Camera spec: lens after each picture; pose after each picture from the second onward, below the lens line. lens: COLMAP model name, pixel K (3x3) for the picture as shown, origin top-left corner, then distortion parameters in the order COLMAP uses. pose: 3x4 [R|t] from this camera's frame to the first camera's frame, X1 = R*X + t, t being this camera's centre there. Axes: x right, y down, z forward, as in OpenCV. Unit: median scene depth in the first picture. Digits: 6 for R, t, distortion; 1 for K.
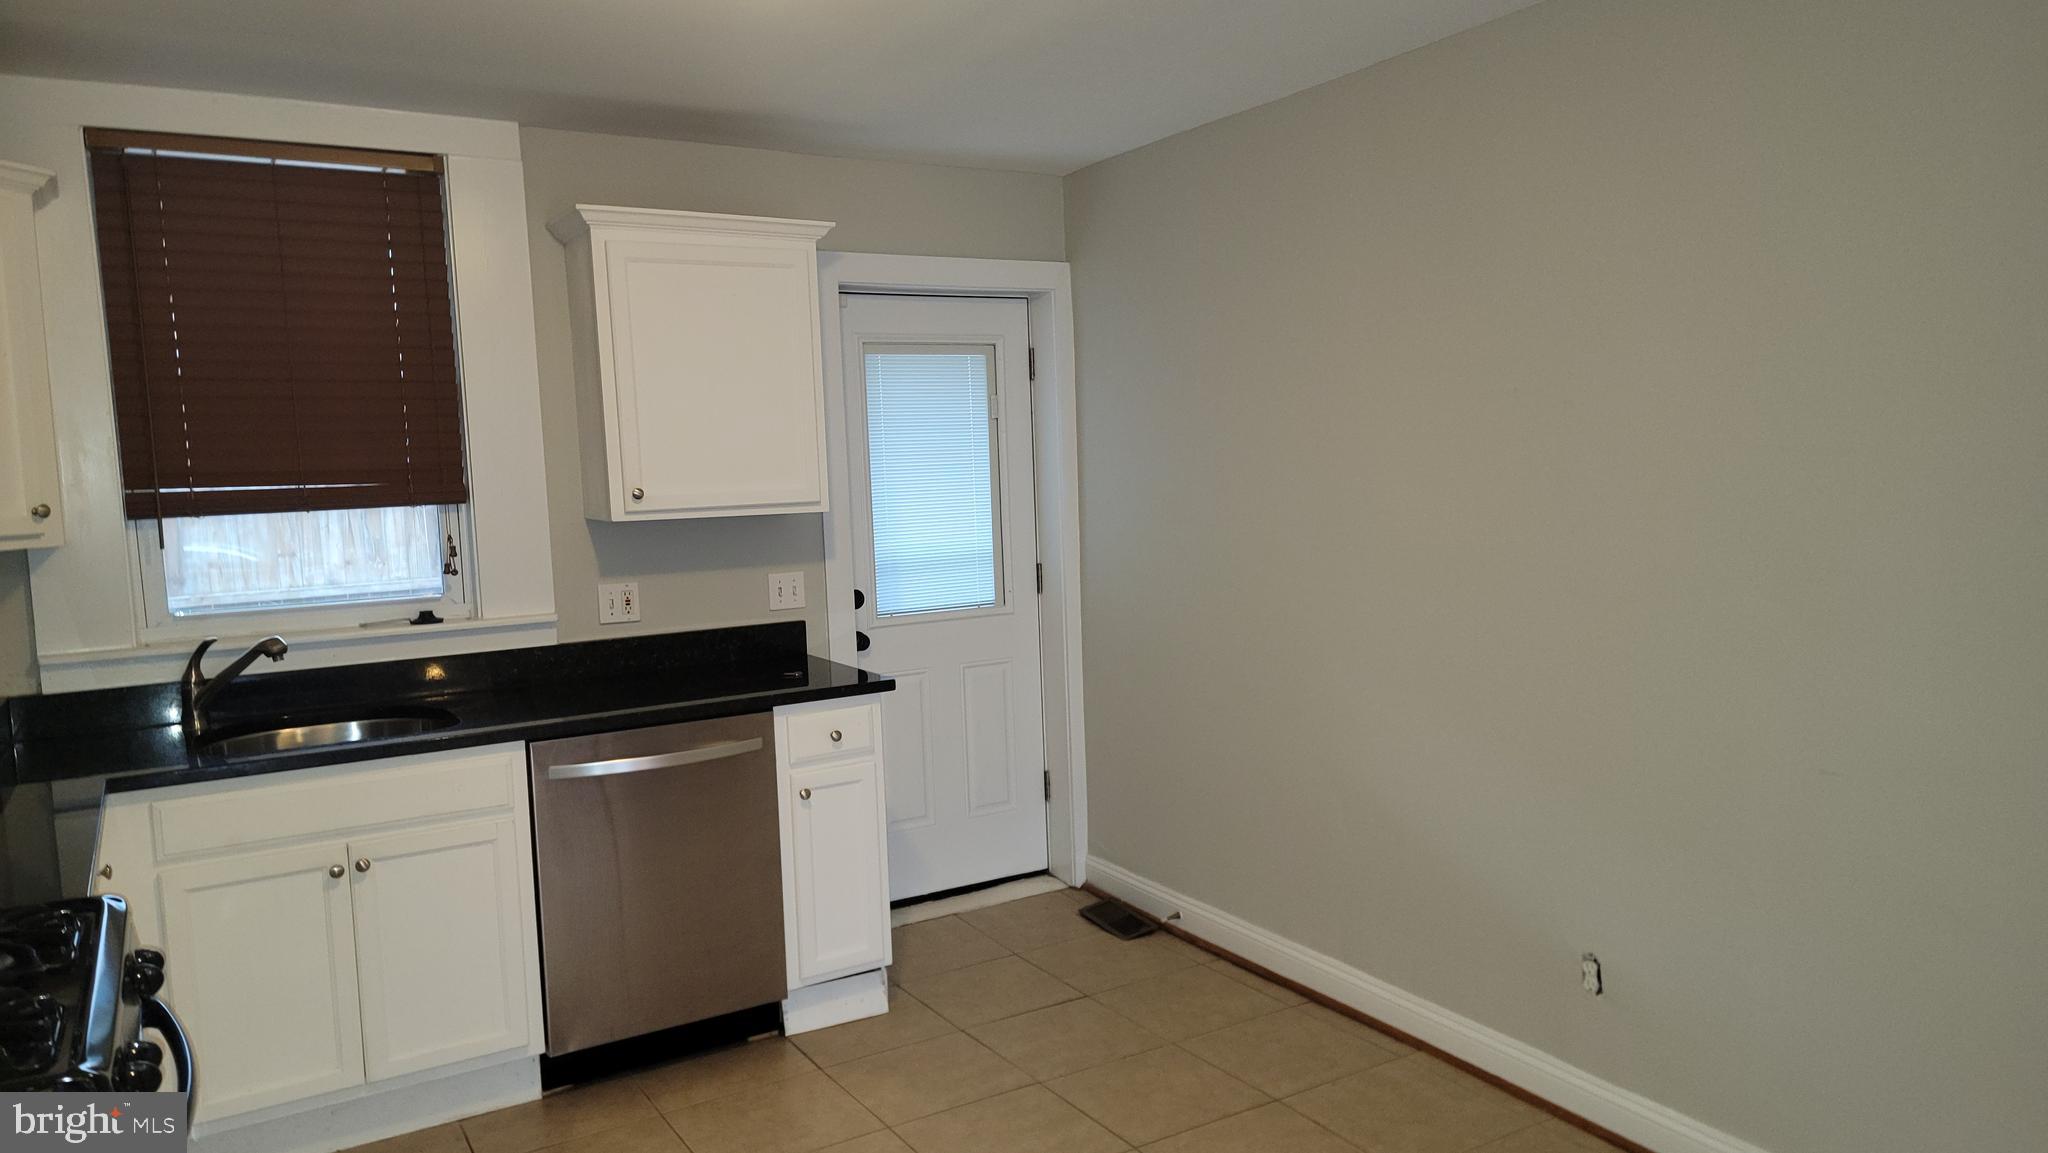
lens RADIAL K [[1447.5, 0, 1026.6], [0, 1447.5, 575.1], [0, 0, 1]] dist [0.053223, -0.007160]
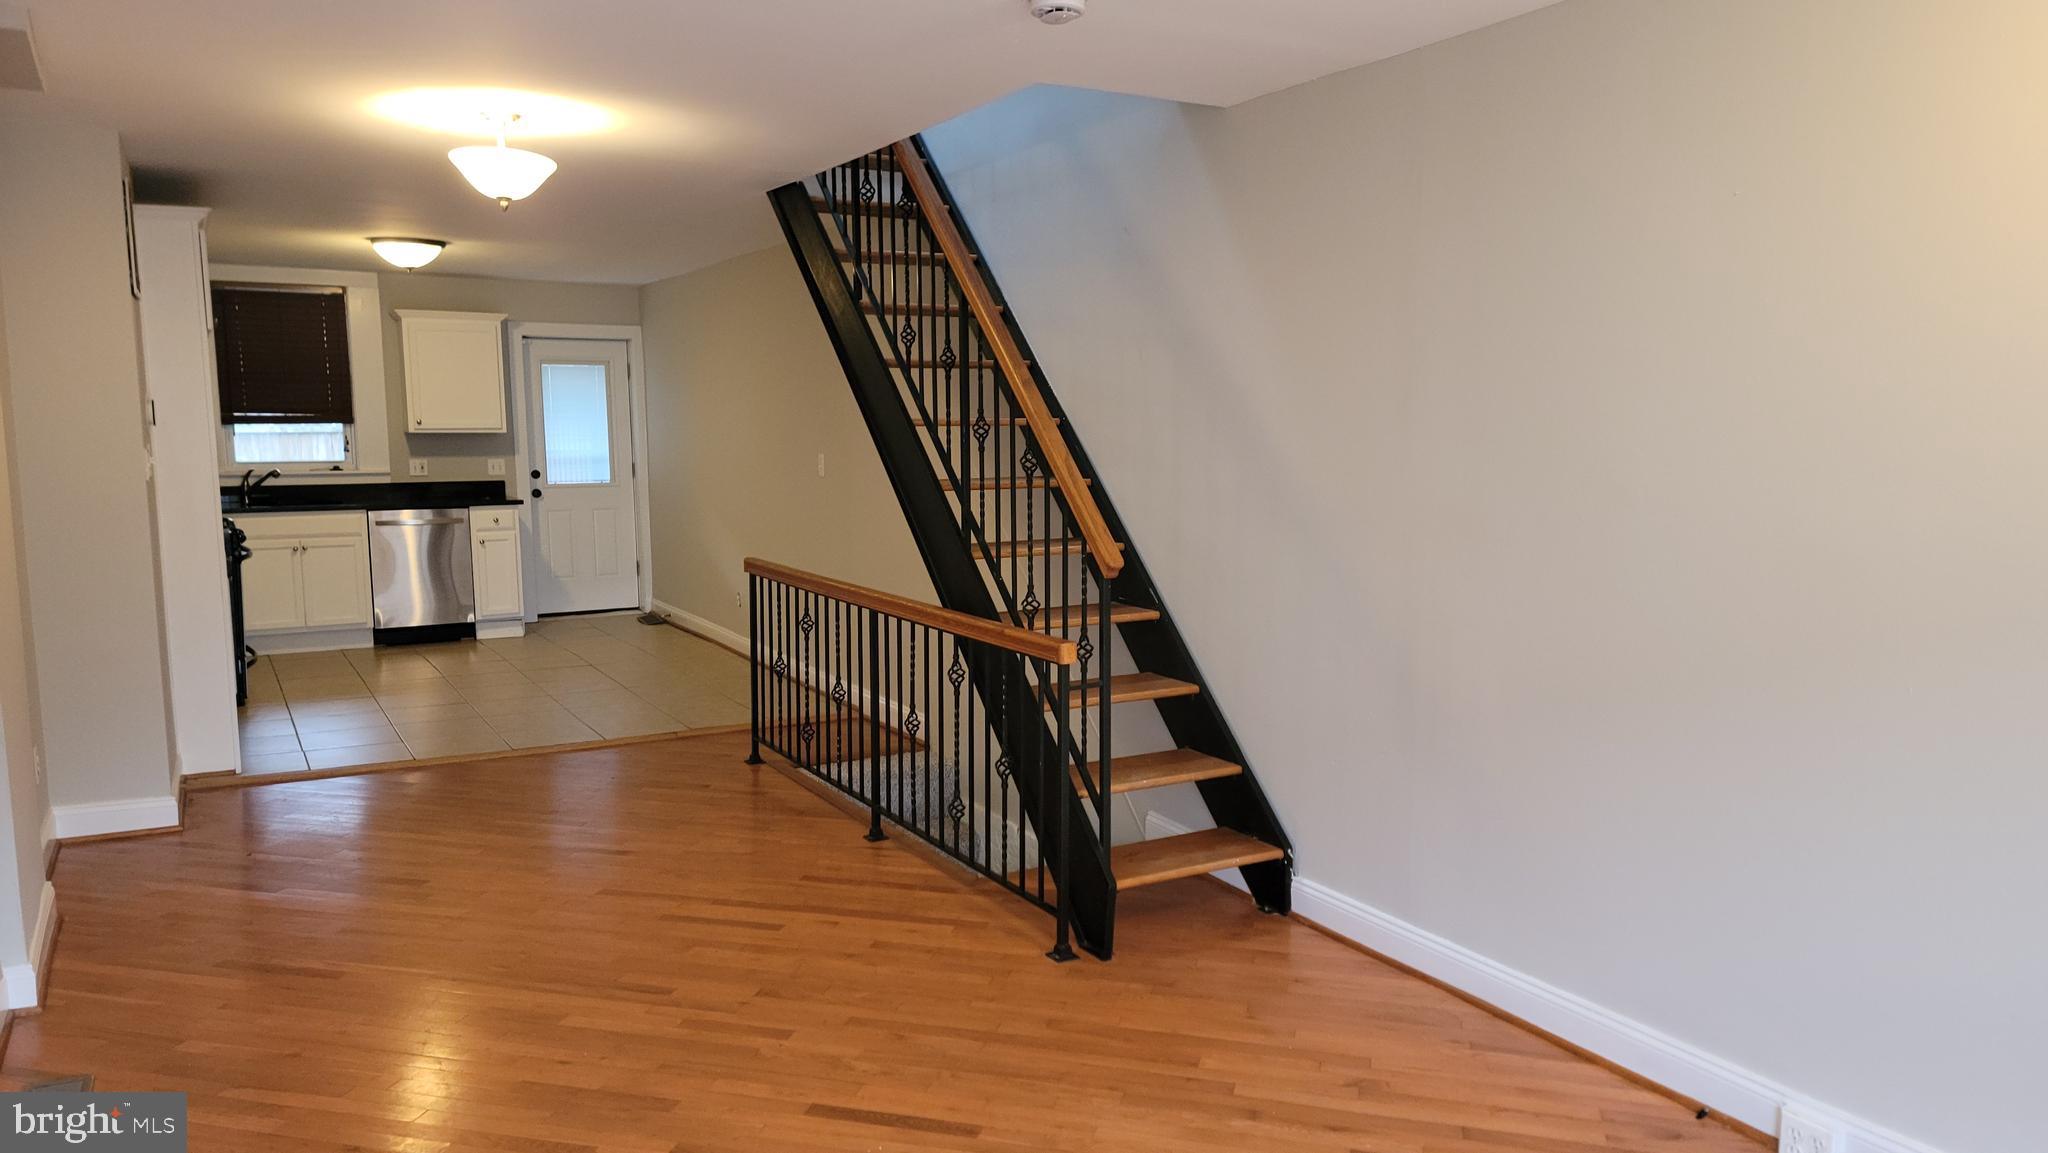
lens RADIAL K [[1447.5, 0, 1030.5], [0, 1447.5, 583.5], [0, 0, 1]] dist [0.053223, -0.007160]
pose [[0.999291, 0.037206, -0.005687, 0.792827], [-0.036976, 0.998657, 0.036285, 0.089768], [0.007029, -0.036049, 0.999325, -1.495820]]
